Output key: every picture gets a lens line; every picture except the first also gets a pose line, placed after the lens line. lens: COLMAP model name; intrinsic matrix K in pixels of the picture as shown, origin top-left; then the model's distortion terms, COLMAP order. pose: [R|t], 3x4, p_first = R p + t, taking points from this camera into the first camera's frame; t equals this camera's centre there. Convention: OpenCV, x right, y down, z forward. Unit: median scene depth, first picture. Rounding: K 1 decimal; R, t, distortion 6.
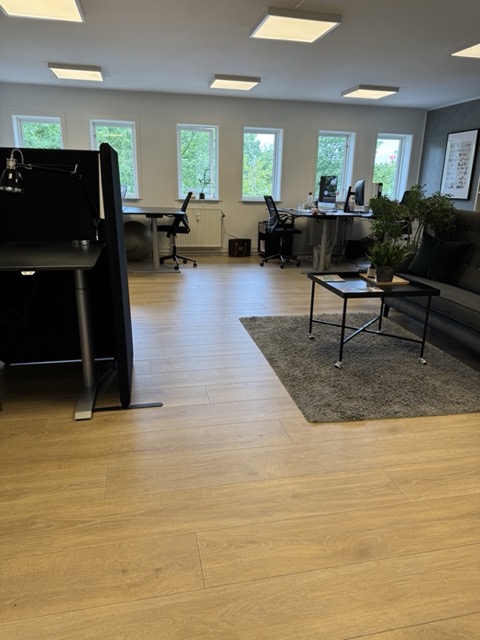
lens RADIAL K [[453.3, 0, 240.7], [0, 453.3, 322.7], [0, 0, 1]] dist [0.049407, -0.057363]
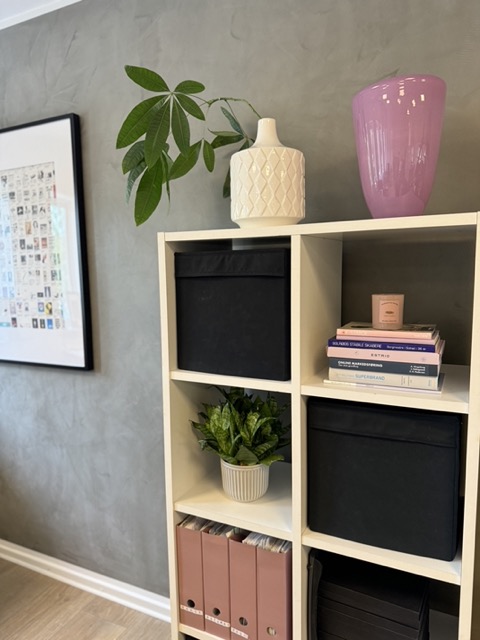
lens RADIAL K [[453.3, 0, 240.1], [0, 453.3, 319.2], [0, 0, 1]] dist [0.049407, -0.057363]
pose [[0.620800, -0.104644, 0.776954, 0.839735], [0.254267, 0.964354, -0.073280, -0.616273], [-0.741590, 0.243046, 0.625278, 1.838028]]
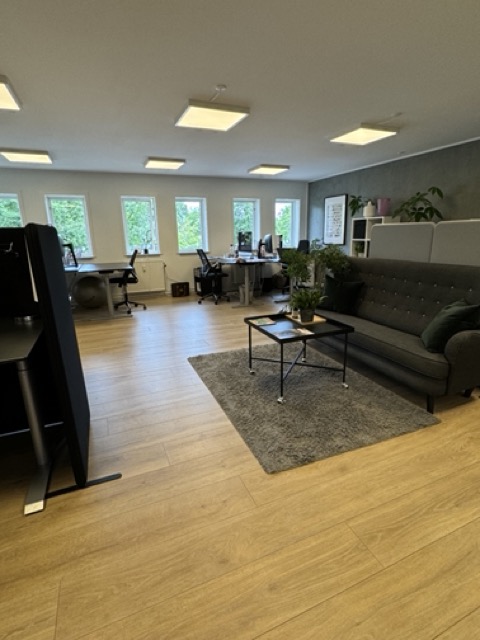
lens RADIAL K [[329.3, 0, 240.5], [0, 329.3, 319.2], [0, 0, 1]] dist [0.001521, -0.001468]
pose [[0.980990, -0.090601, 0.171608, -0.007746], [0.097904, 0.994595, -0.034564, -0.096486], [-0.167549, 0.050708, 0.984559, 0.197816]]
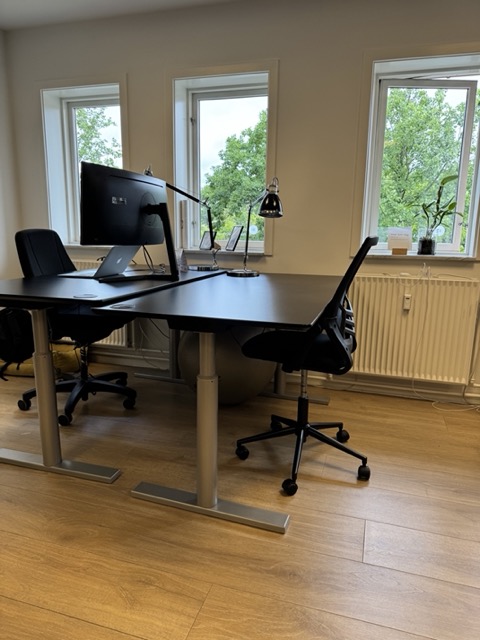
lens RADIAL K [[453.3, 0, 239.5], [0, 453.3, 322.9], [0, 0, 1]] dist [0.049407, -0.057363]
pose [[0.871209, 0.089888, -0.482612, -0.082580], [-0.135588, 0.988912, -0.060574, -0.453477], [0.471816, 0.118209, 0.873737, 1.587053]]
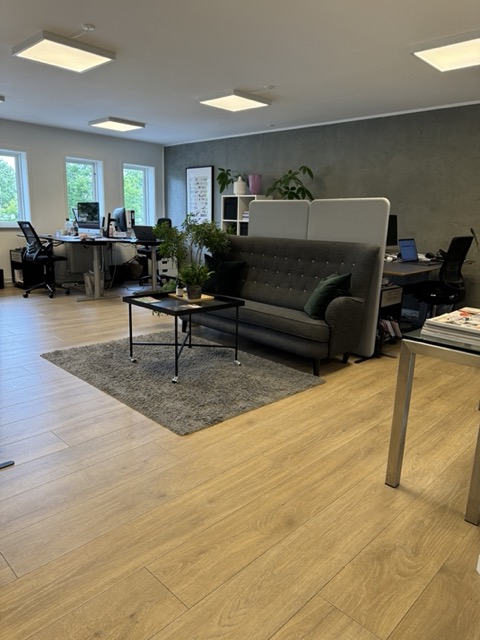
lens RADIAL K [[453.3, 0, 242.4], [0, 453.3, 320.4], [0, 0, 1]] dist [0.049407, -0.057363]
pose [[0.835005, -0.119751, 0.537053, -0.213888], [0.151305, 0.988375, -0.014861, -0.004609], [-0.529030, 0.093668, 0.843418, 0.018009]]
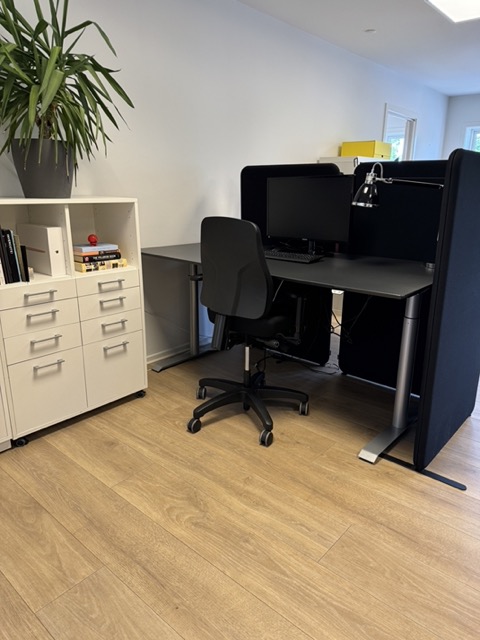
lens RADIAL K [[453.3, 0, 242.4], [0, 453.3, 320.6], [0, 0, 1]] dist [0.049407, -0.057363]
pose [[0.601705, 0.215462, -0.769108, 0.112032], [-0.237957, 0.967558, 0.084893, -0.058200], [0.762448, 0.131934, 0.633456, 0.174434]]
